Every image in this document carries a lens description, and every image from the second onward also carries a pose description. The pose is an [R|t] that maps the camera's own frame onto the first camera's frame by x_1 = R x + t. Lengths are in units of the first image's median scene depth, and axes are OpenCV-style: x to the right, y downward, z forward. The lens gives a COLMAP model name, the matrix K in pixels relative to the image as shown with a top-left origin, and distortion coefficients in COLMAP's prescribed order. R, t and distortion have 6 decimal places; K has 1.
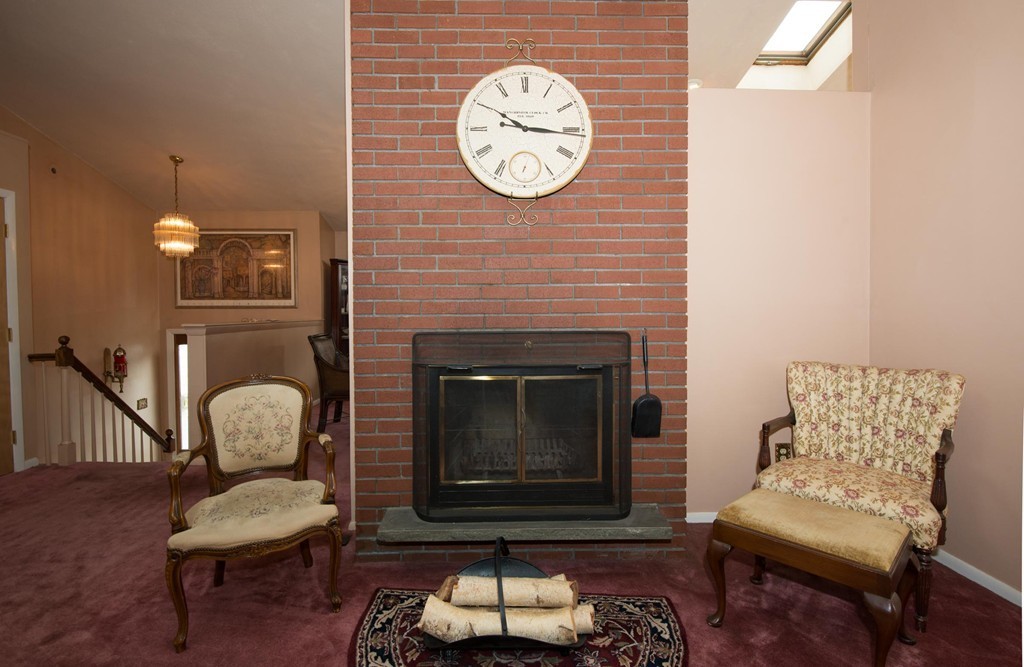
lens RADIAL K [[462.4, 0, 512.9], [0, 462.4, 328.2], [0, 0, 1]] dist [0.004437, -0.000054]
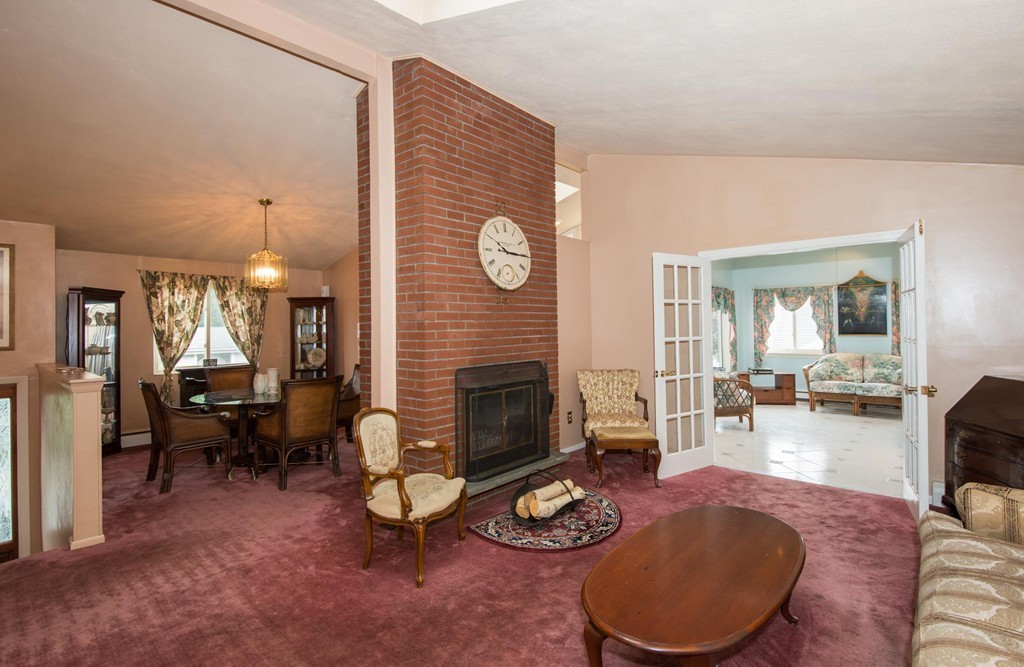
lens RADIAL K [[462.4, 0, 511.0], [0, 462.4, 328.9], [0, 0, 1]] dist [0.004437, -0.000054]
pose [[0.691416, -0.007812, 0.722414, -1.264279], [0.035552, 0.999098, -0.023222, -0.086541], [-0.721581, 0.041740, 0.691070, -0.250867]]
